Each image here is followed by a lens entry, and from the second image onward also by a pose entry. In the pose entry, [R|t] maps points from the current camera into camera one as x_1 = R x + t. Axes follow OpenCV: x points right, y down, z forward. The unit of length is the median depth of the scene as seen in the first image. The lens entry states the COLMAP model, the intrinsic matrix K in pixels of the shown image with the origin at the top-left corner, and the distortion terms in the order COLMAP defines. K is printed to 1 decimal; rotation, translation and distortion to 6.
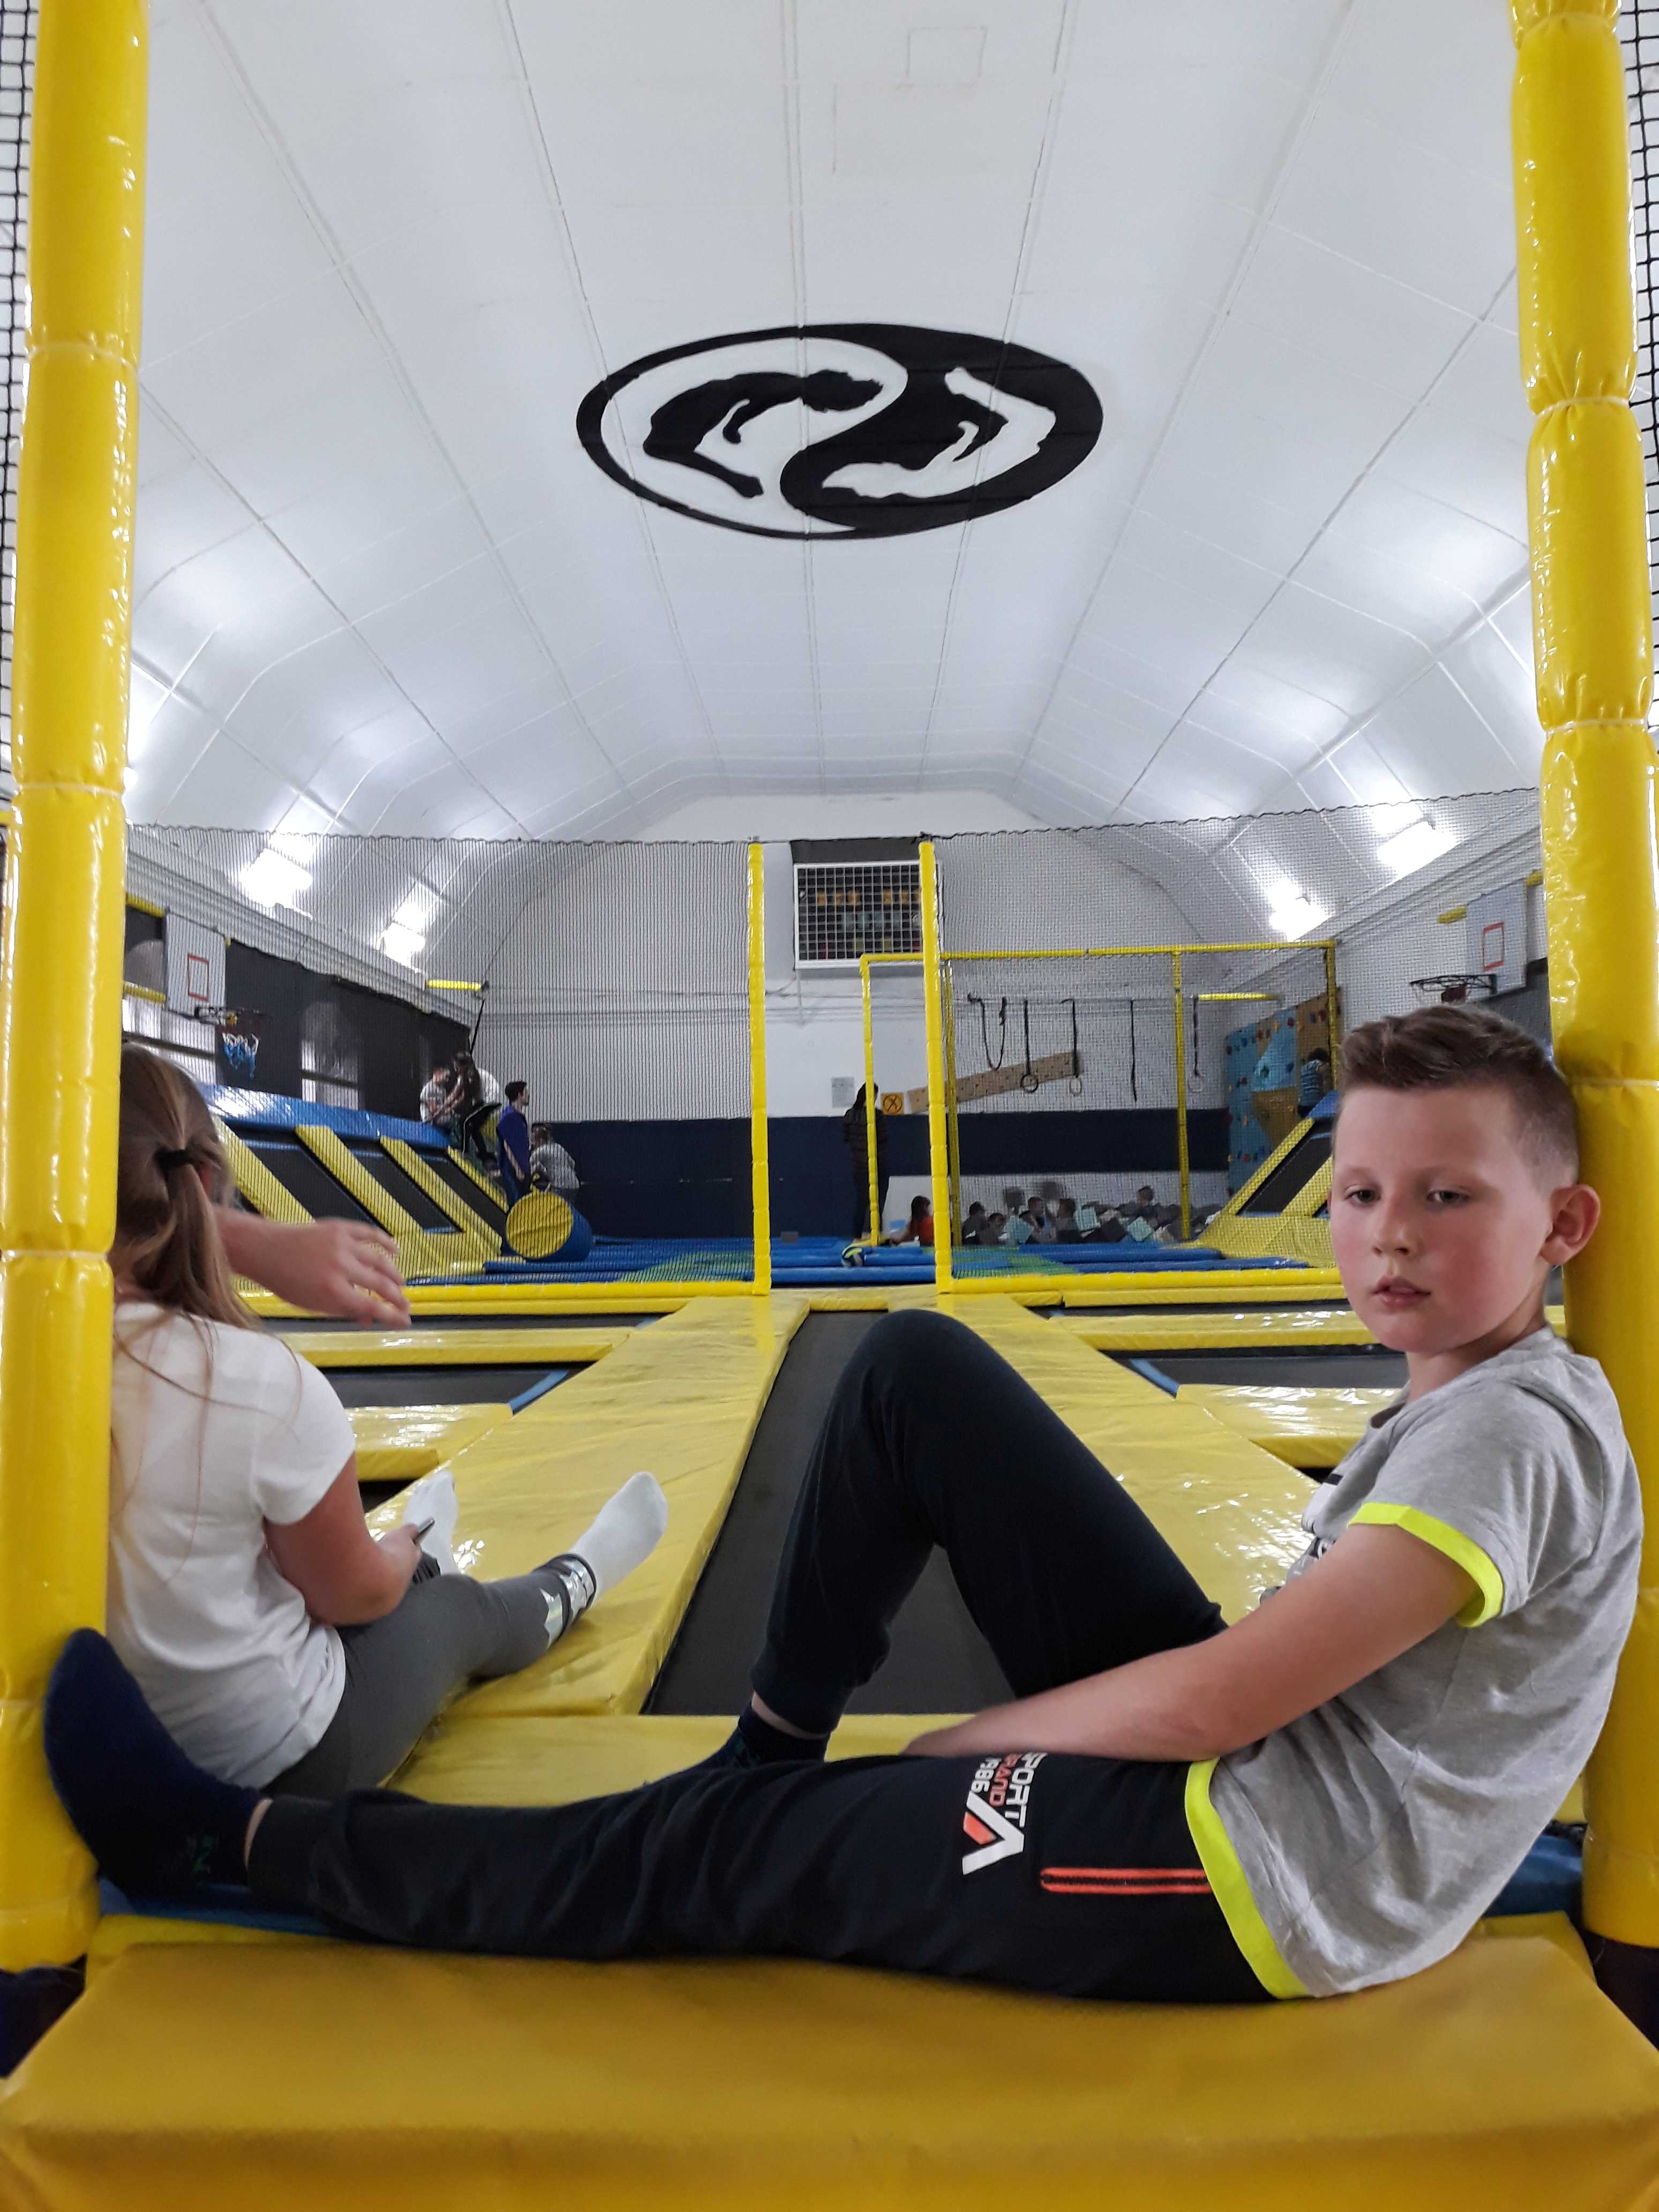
lens RADIAL K [[1789.2, 0, 829.5], [0, 1789.2, 1106.0], [0, 0, 1]] dist [0.126996, -0.393037]
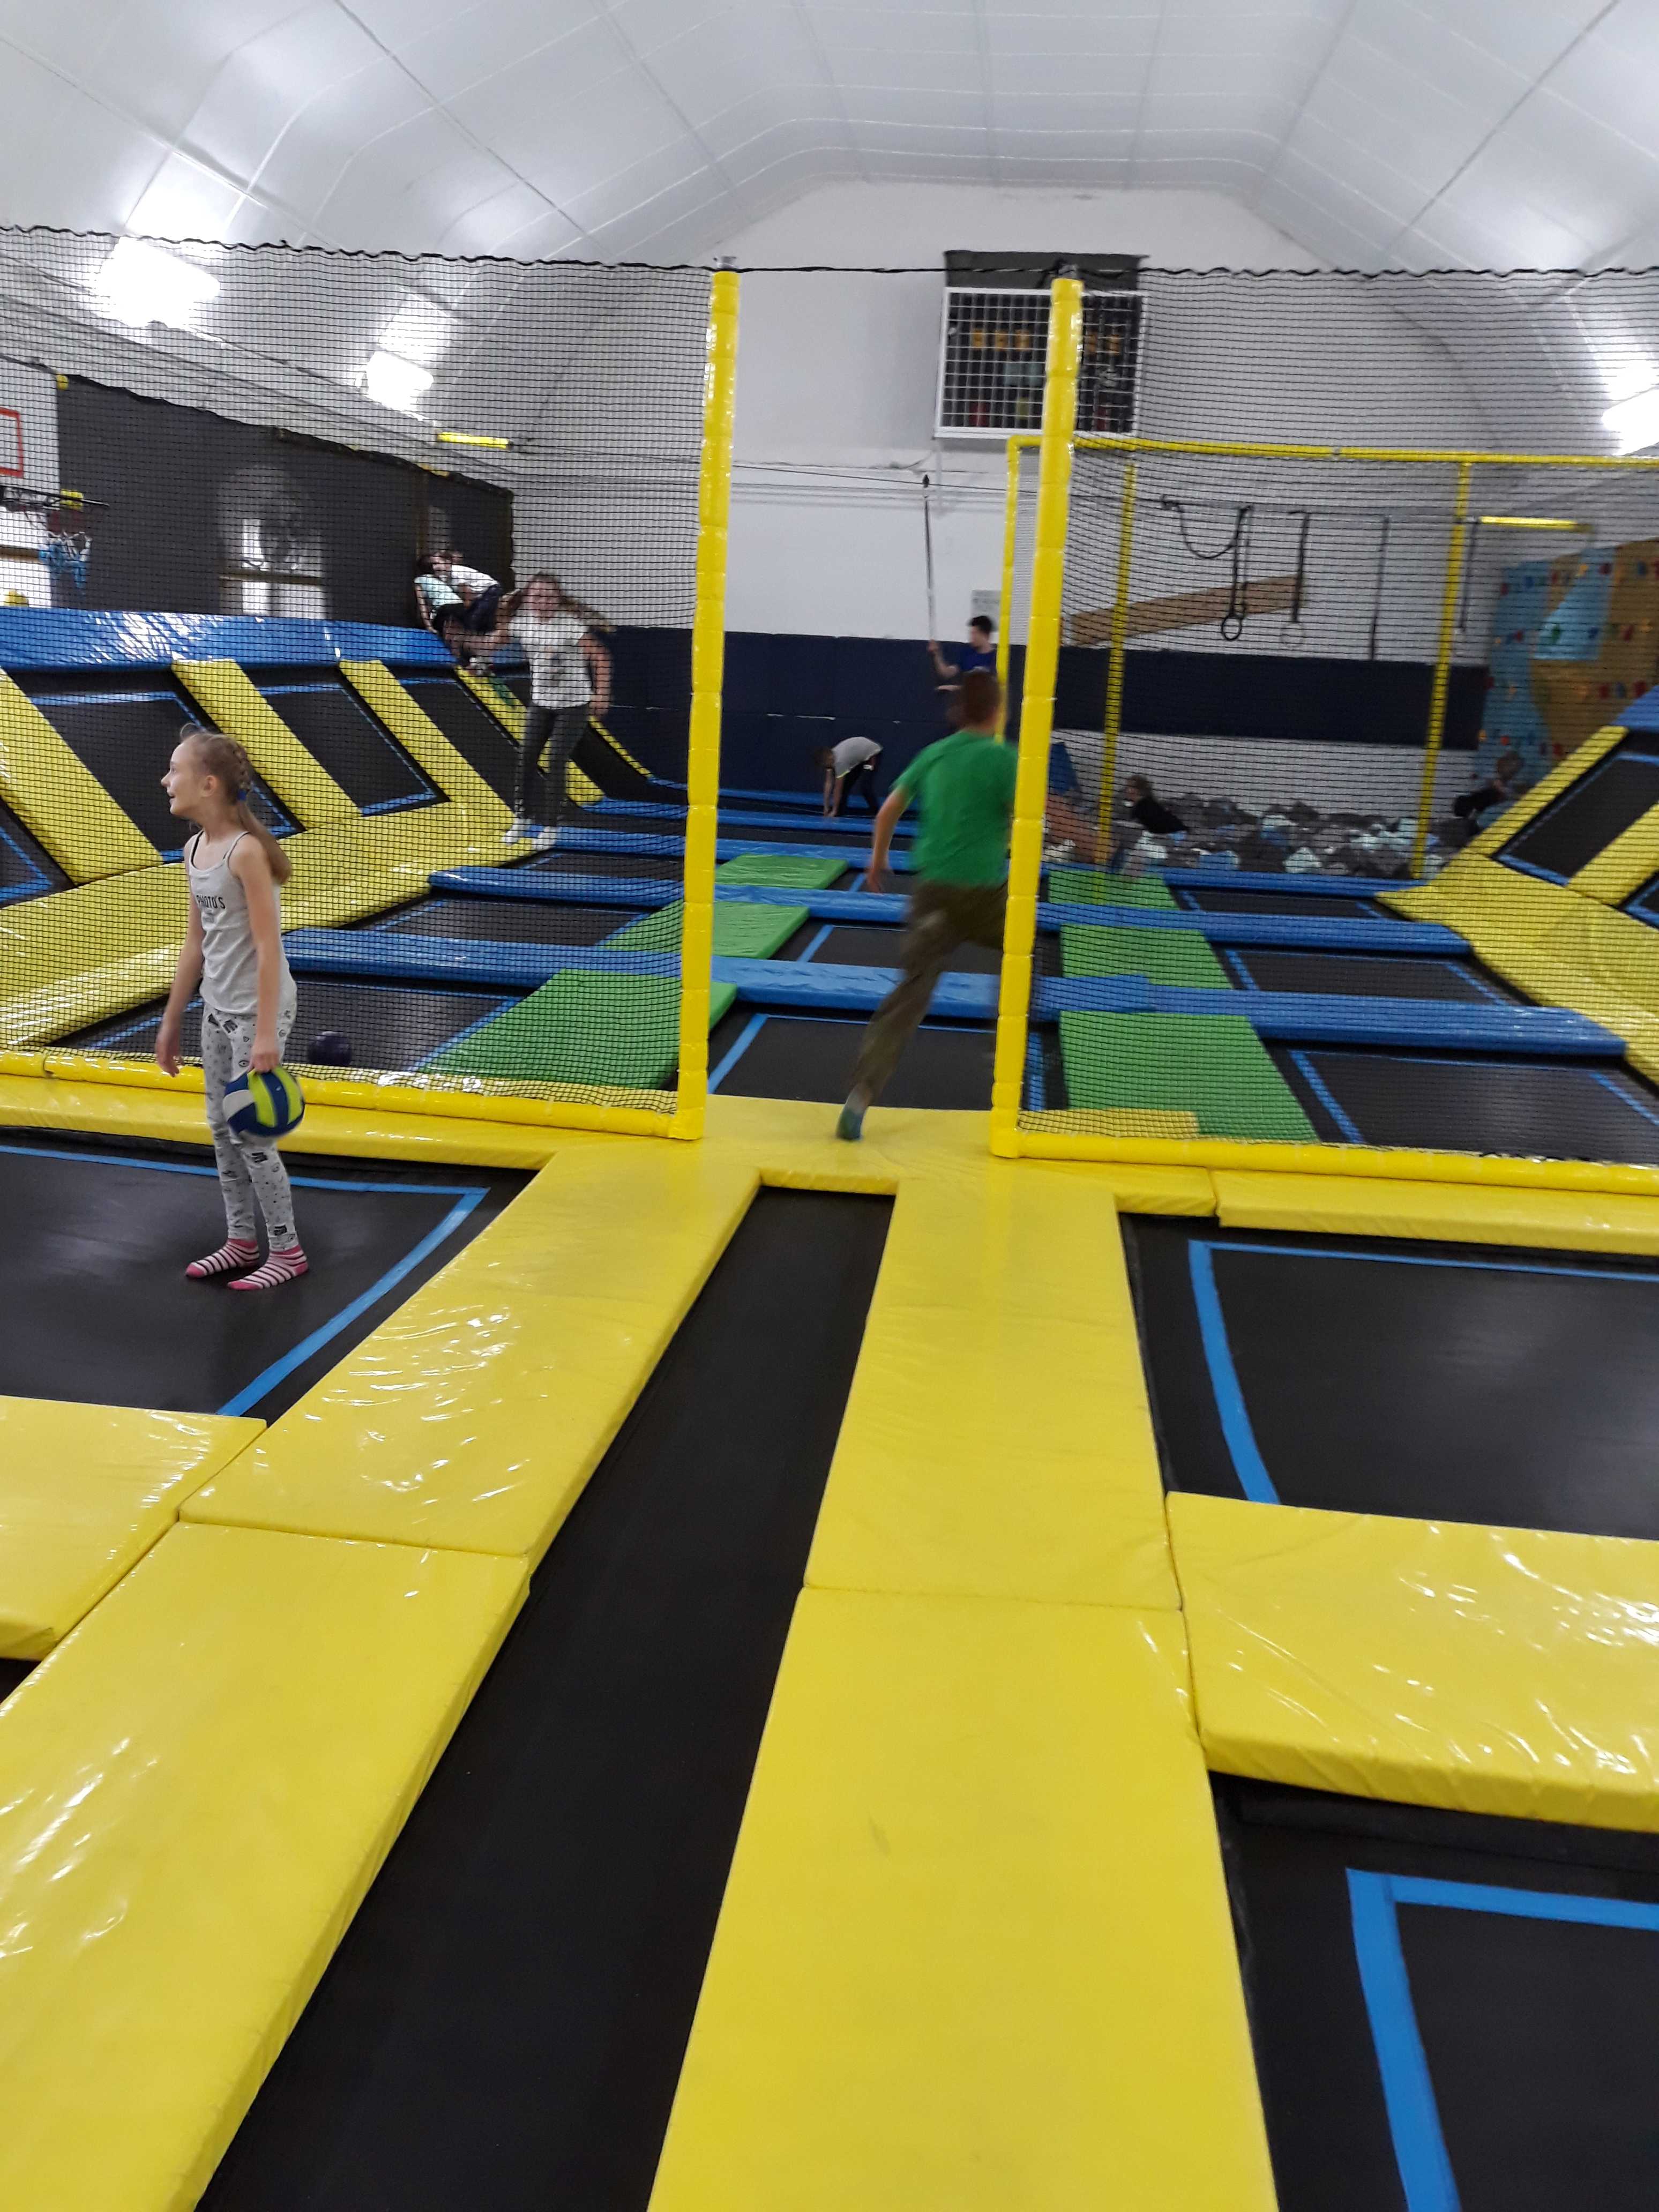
lens RADIAL K [[1800.2, 0, 815.9], [0, 1800.2, 1094.4], [0, 0, 1]] dist [-0.023464, -0.003066]
pose [[0.992040, 0.091453, -0.086565, 0.024924], [-0.062107, 0.953346, 0.295423, -0.038924], [0.109544, -0.287695, 0.951437, 0.238637]]
